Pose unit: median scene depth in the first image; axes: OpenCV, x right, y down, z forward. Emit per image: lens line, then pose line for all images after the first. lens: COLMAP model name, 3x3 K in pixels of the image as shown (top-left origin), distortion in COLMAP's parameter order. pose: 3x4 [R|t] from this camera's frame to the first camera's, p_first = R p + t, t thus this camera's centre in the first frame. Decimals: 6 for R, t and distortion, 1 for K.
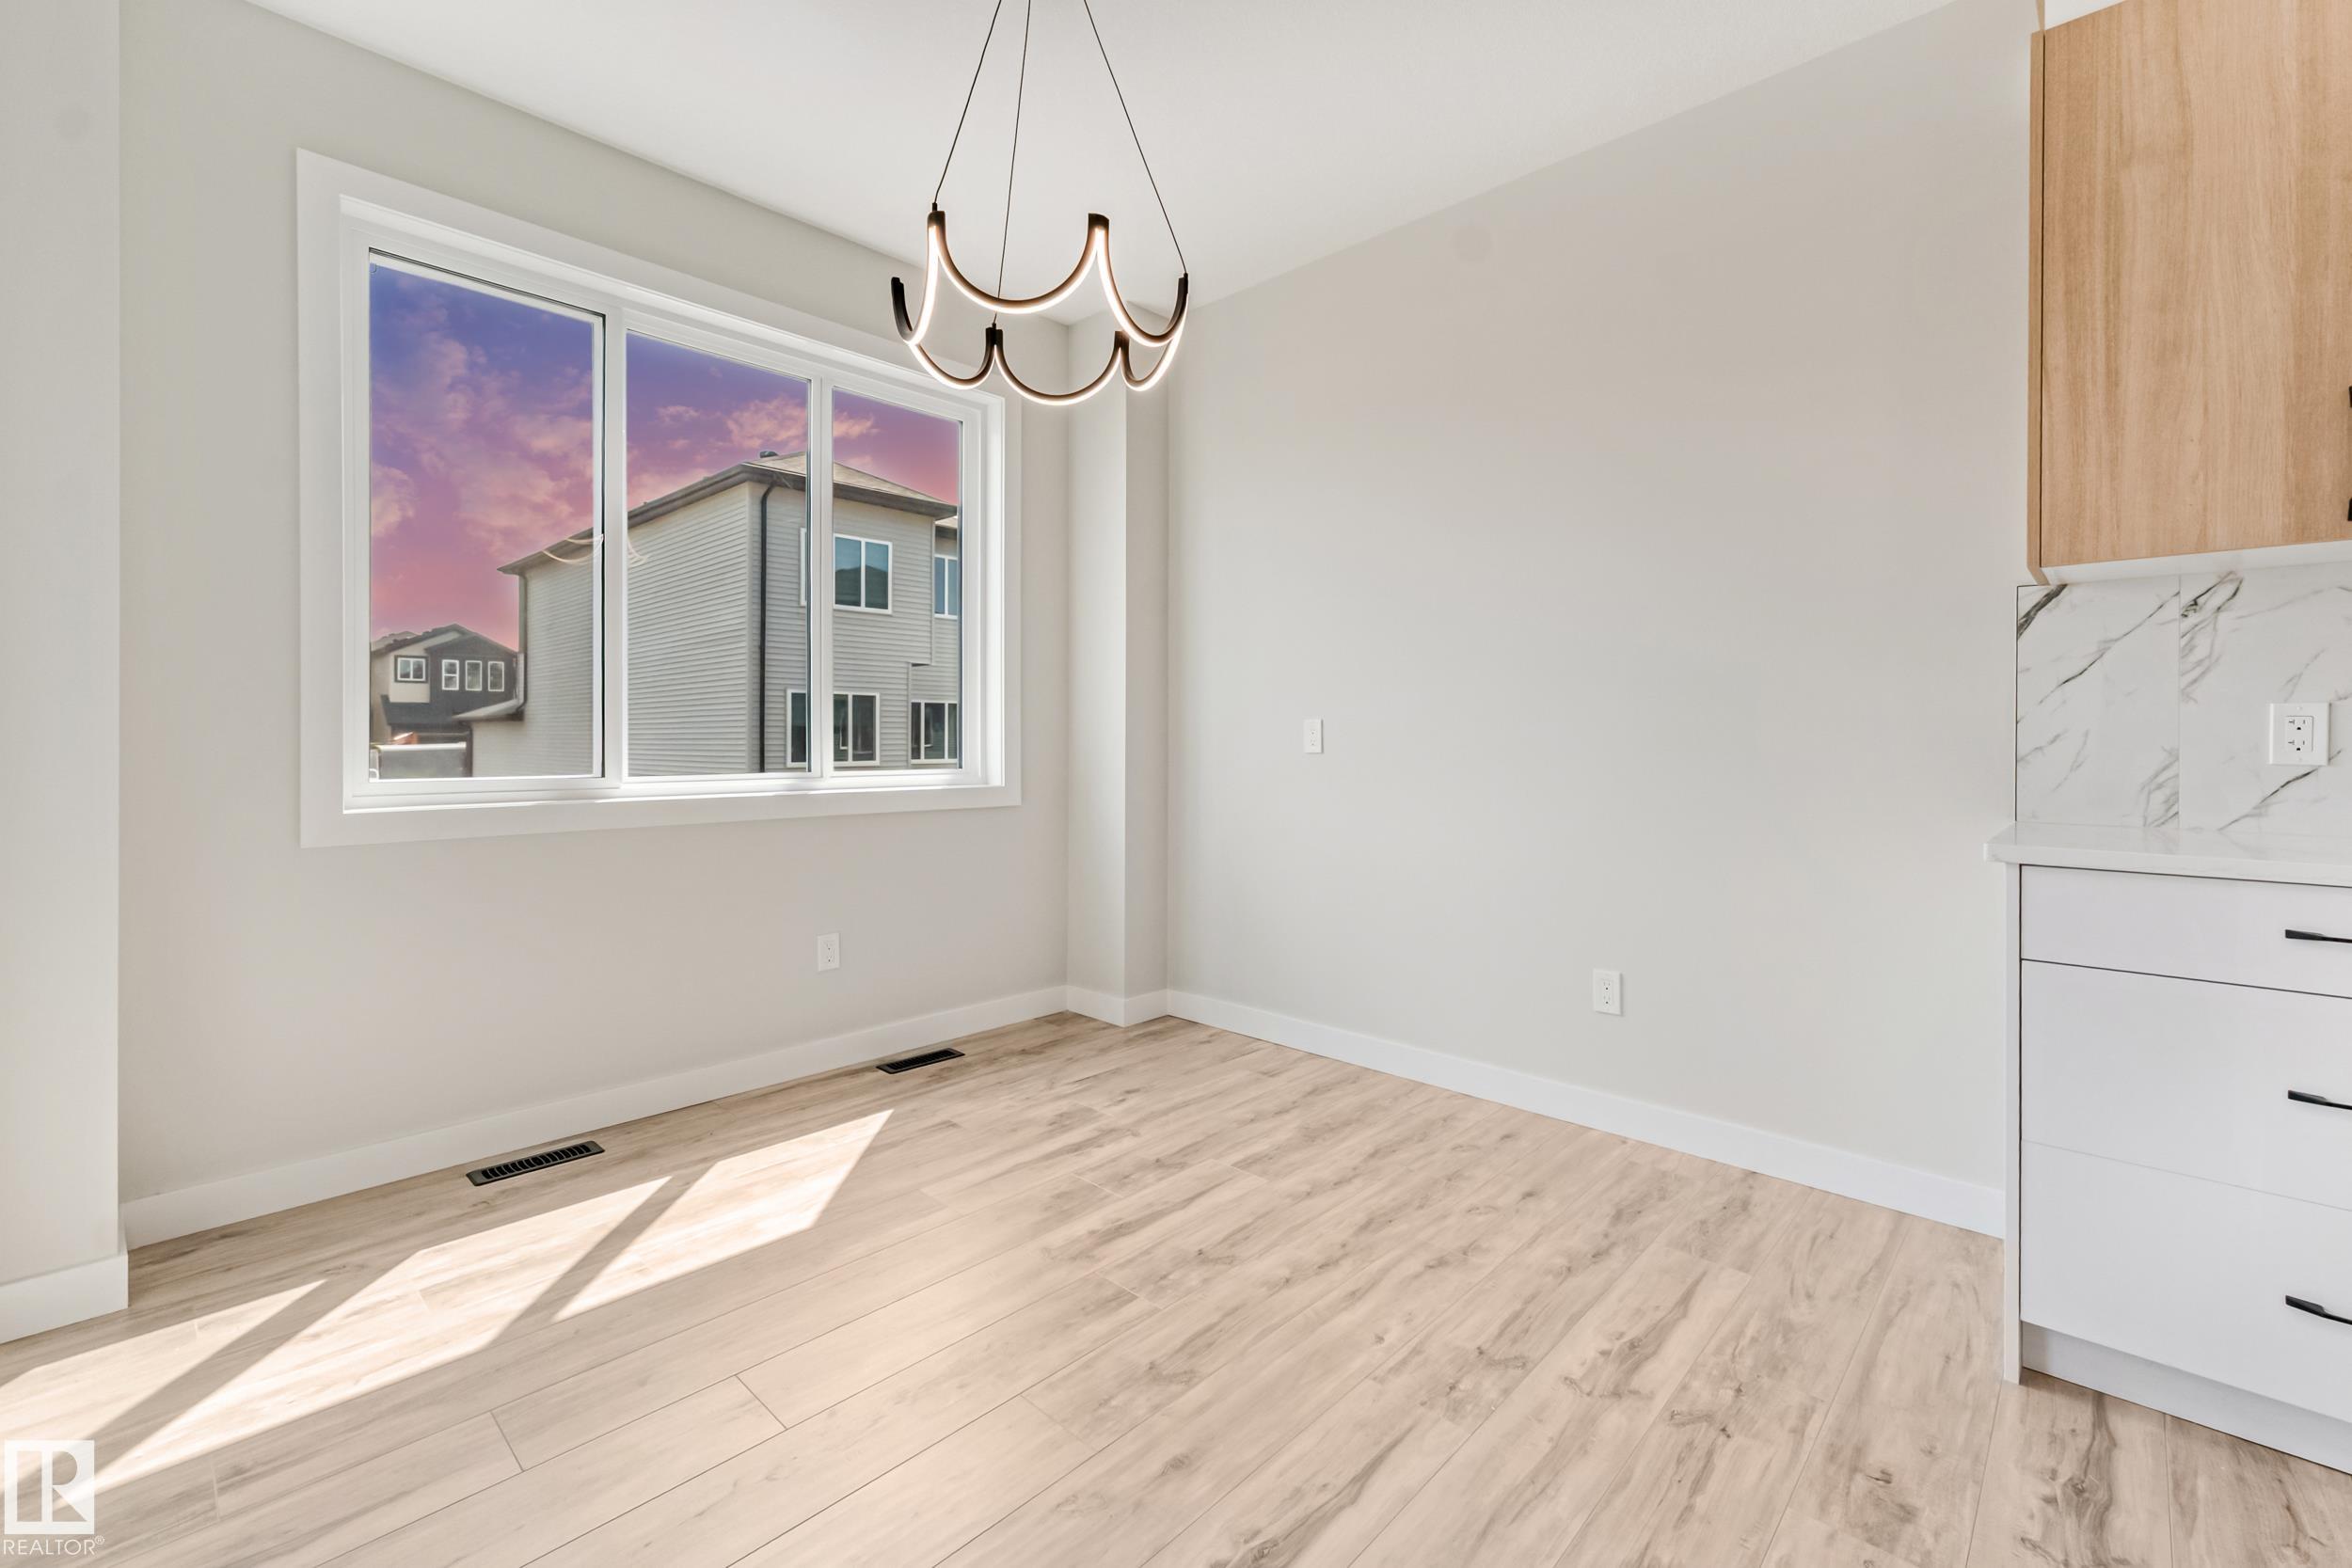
lens RADIAL K [[1013.9, 0, 1179.8], [0, 1013.9, 733.3], [0, 0, 1]] dist [-0.000084, 0.000234]
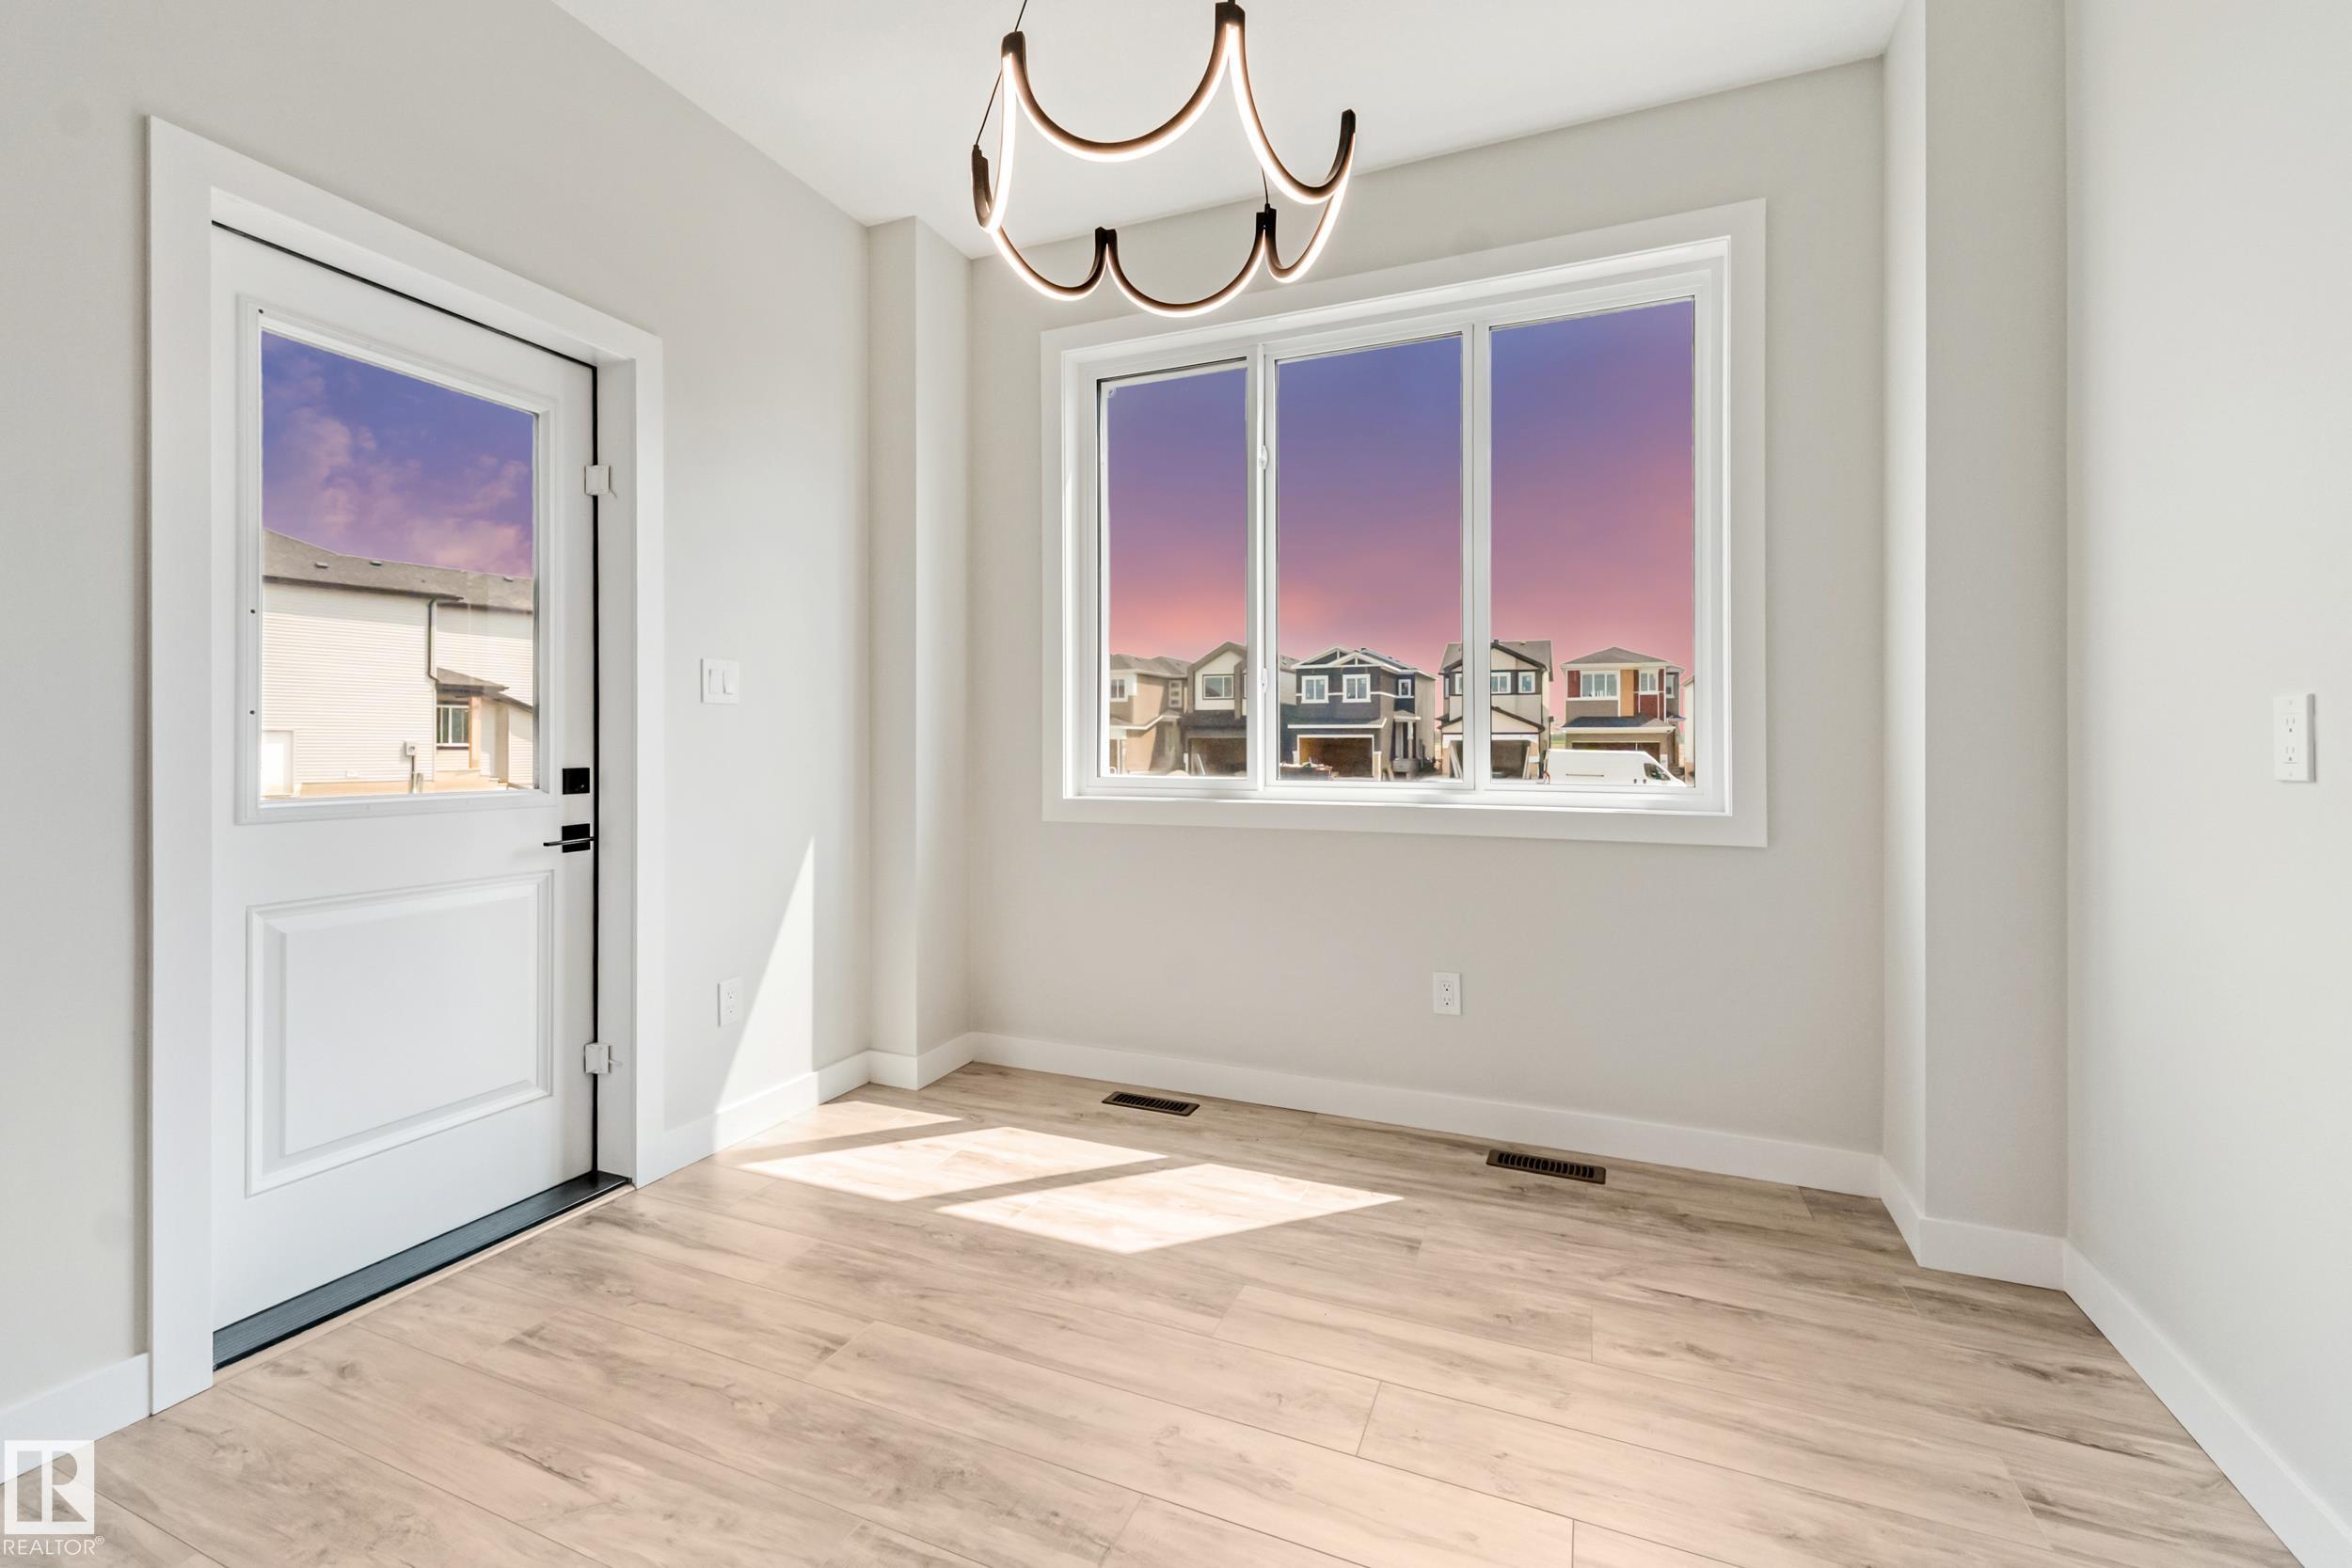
lens RADIAL K [[998.8, 0, 1154.0], [0, 998.8, 756.8], [0, 0, 1]] dist [0.001014, 0.000554]
pose [[0.337352, 0.012954, -0.941289, 0.423842], [0.004511, 0.999872, 0.015377, 0.002332], [0.941368, -0.009433, 0.337251, 0.573074]]
